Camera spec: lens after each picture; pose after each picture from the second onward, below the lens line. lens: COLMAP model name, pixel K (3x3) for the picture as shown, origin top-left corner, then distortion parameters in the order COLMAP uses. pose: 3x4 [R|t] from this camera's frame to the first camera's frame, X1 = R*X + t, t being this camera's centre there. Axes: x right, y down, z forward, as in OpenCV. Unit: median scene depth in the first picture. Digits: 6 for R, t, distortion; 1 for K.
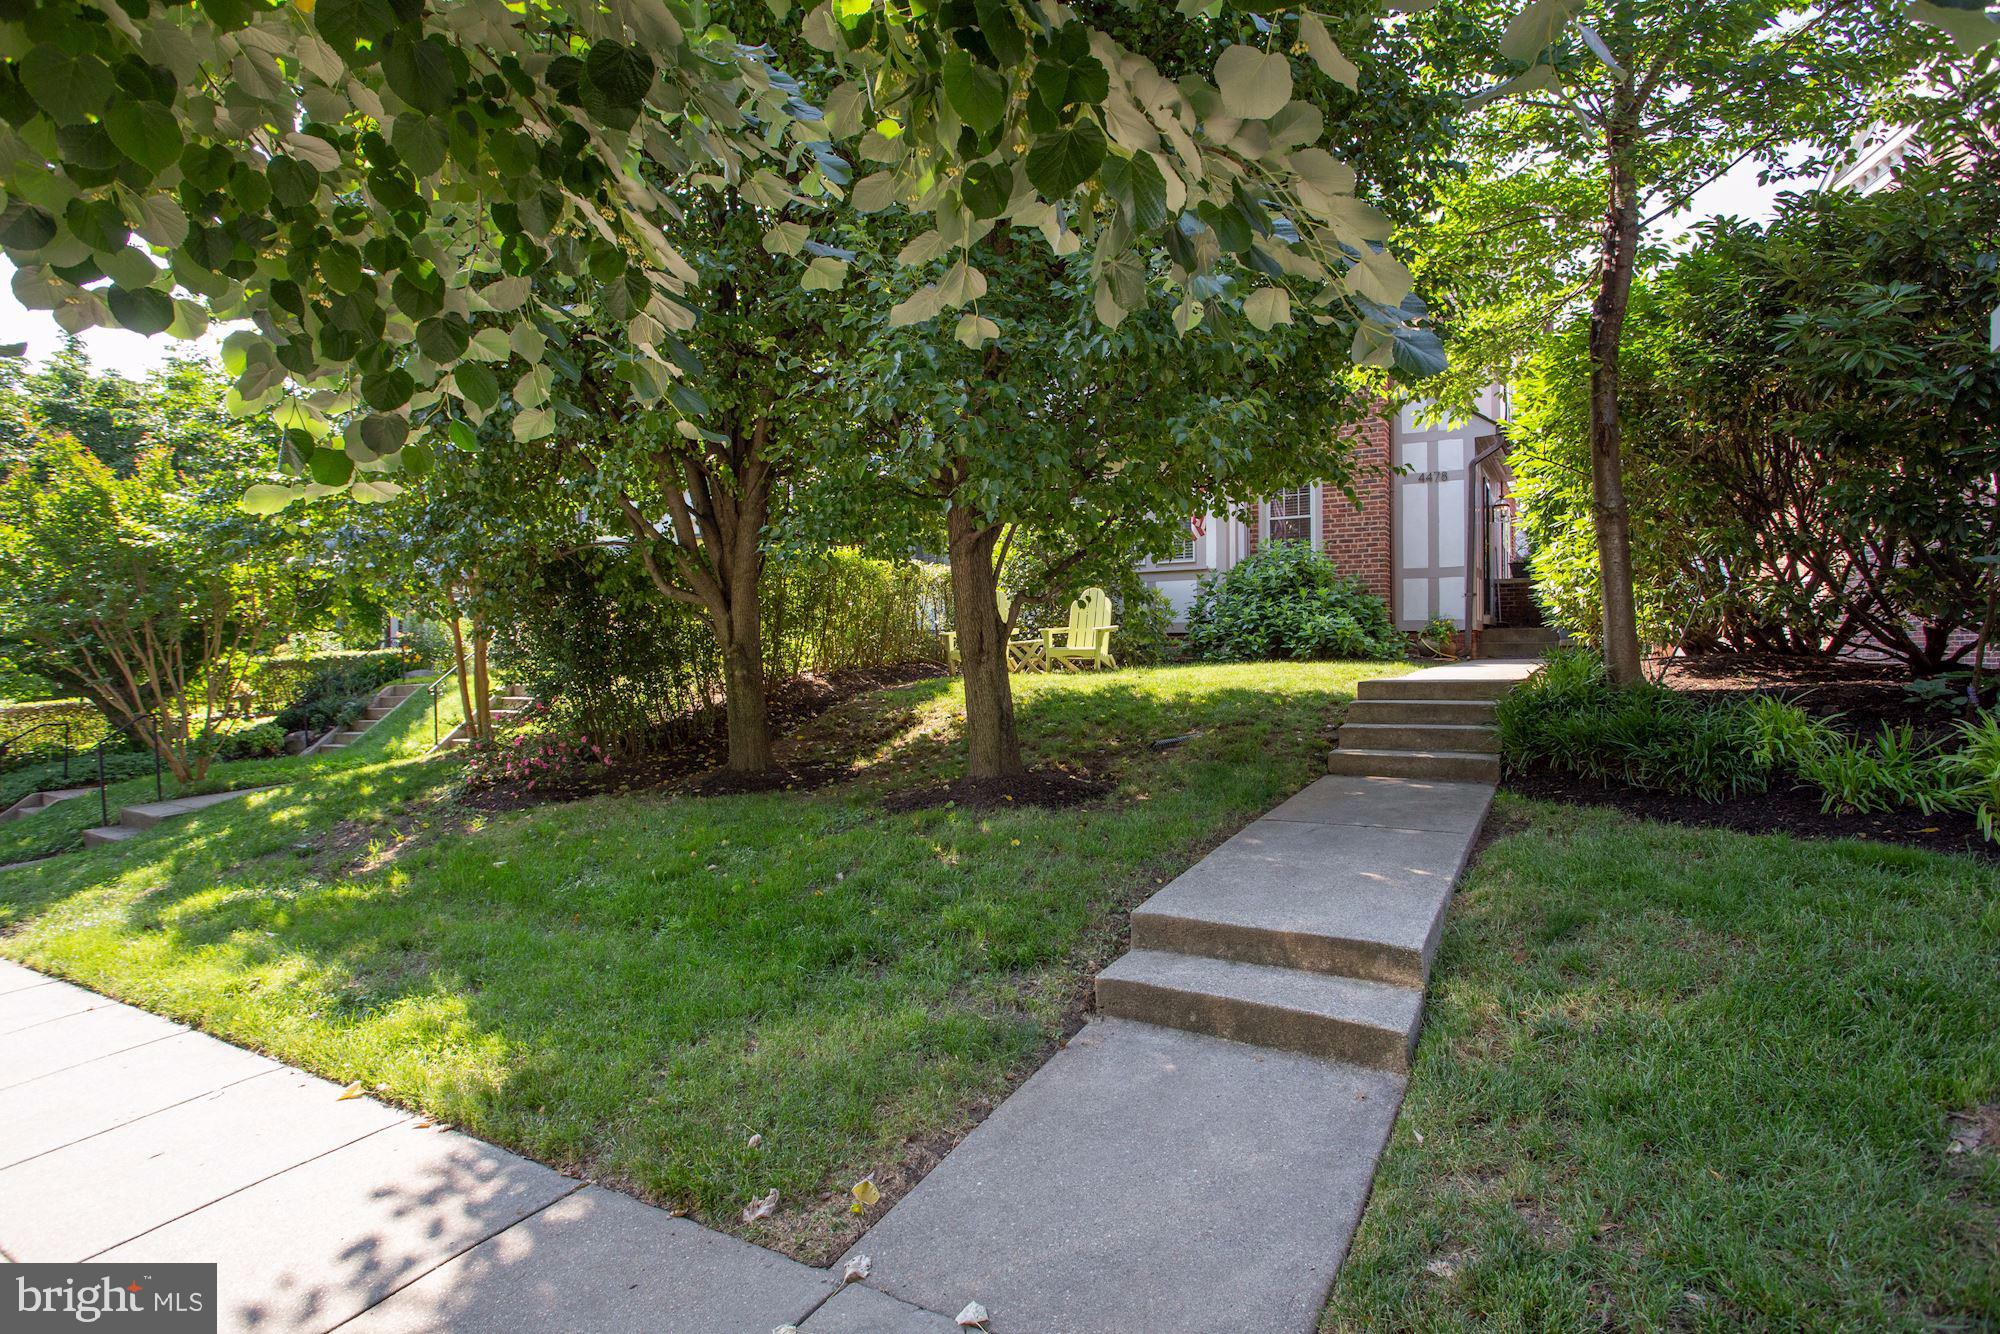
lens RADIAL K [[991.2, 0, 993.5], [0, 991.2, 652.4], [0, 0, 1]] dist [-0.079056, 0.039916]
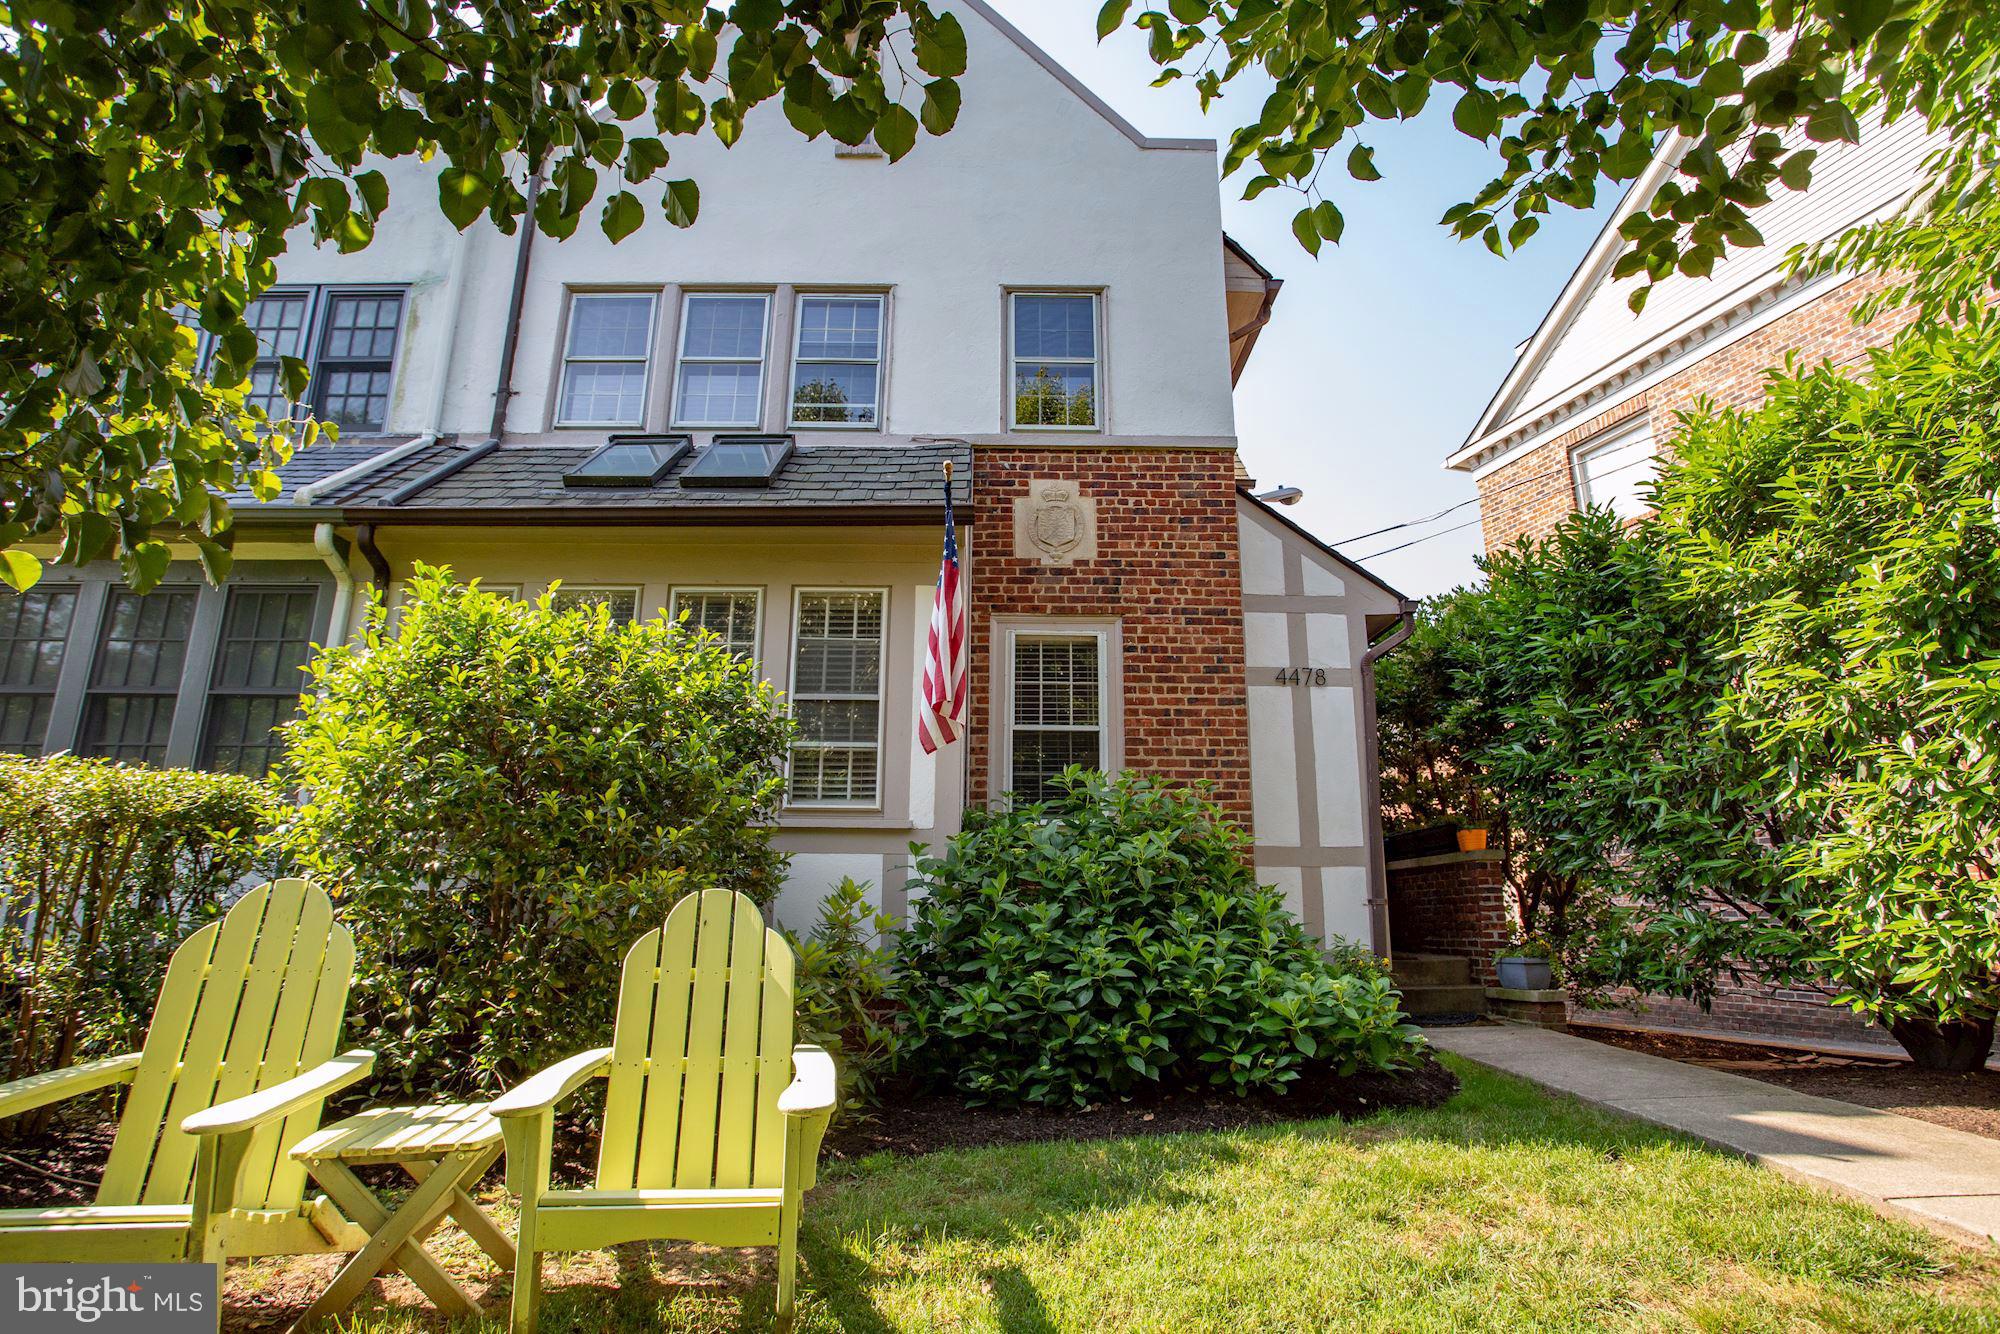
lens RADIAL K [[991.2, 0, 993.5], [0, 991.2, 652.4], [0, 0, 1]] dist [-0.079056, 0.039916]
pose [[0.853766, 0.140732, 0.501276, 0.029967], [-0.017763, 0.970089, -0.242097, -0.058174], [-0.520354, 0.197790, 0.830729, 0.636505]]
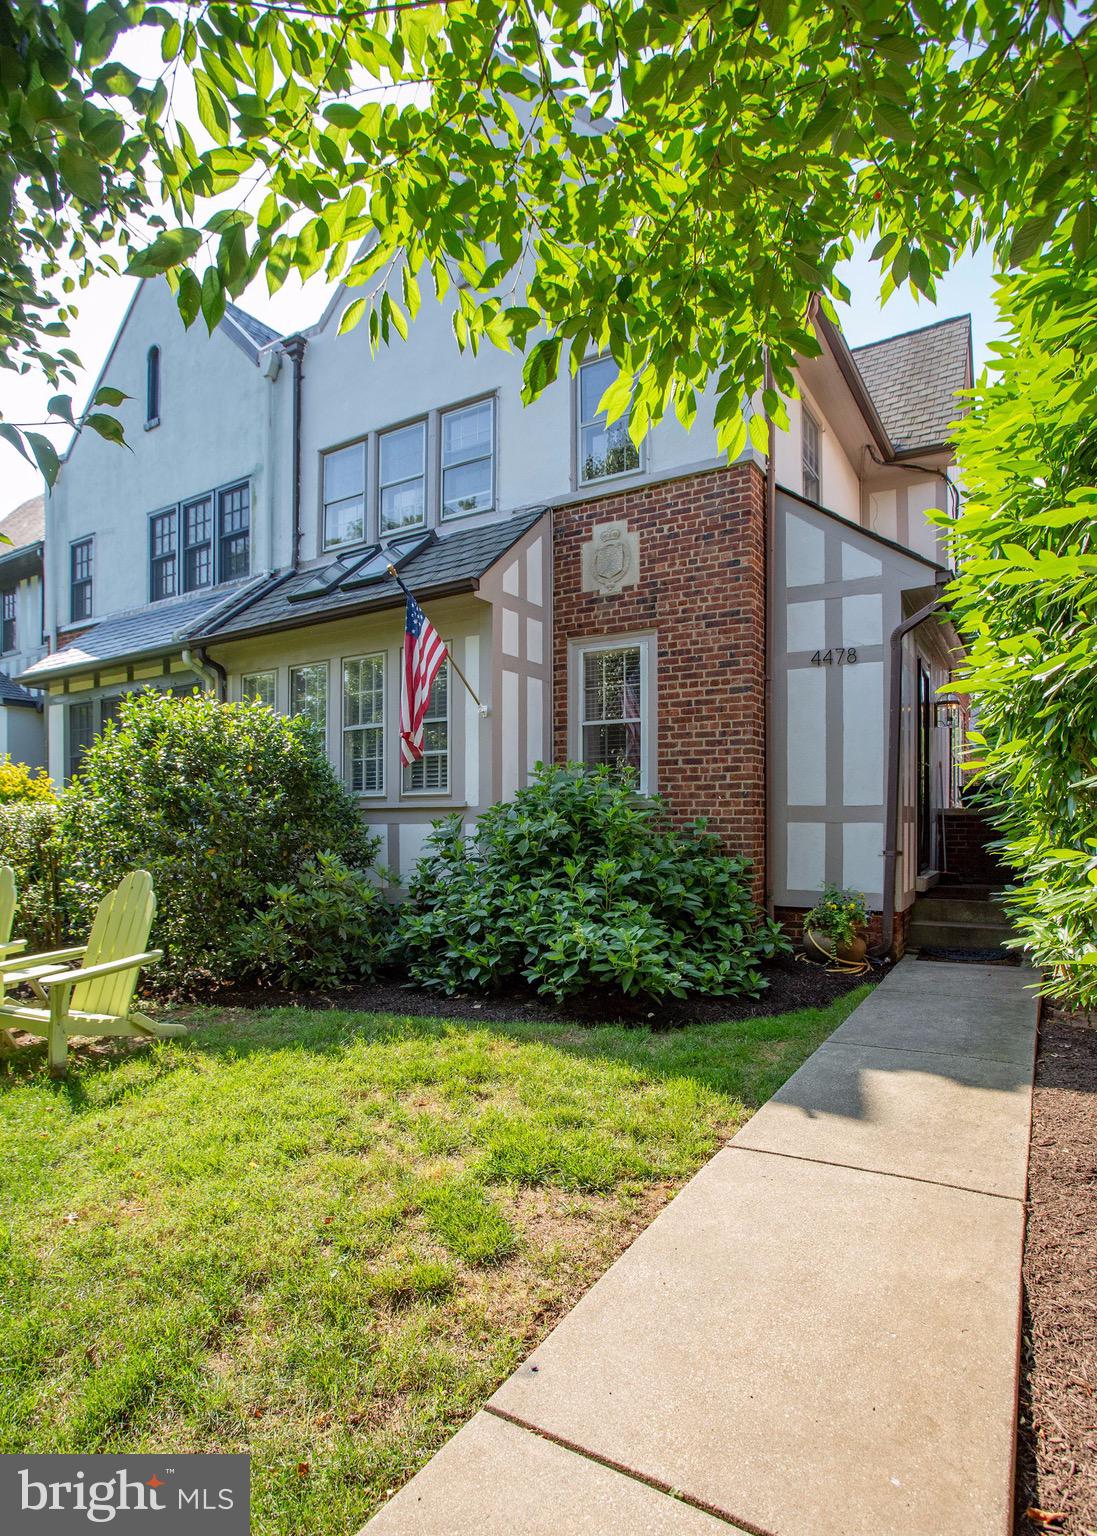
lens RADIAL K [[765.3, 0, 581.9], [0, 765.3, 808.1], [0, 0, 1]] dist [-0.061023, 0.000205]
pose [[0.999808, 0.002089, 0.019503, 0.285679], [-0.002109, 0.999997, 0.001002, -0.085958], [-0.019501, -0.001043, 0.999809, 0.531462]]
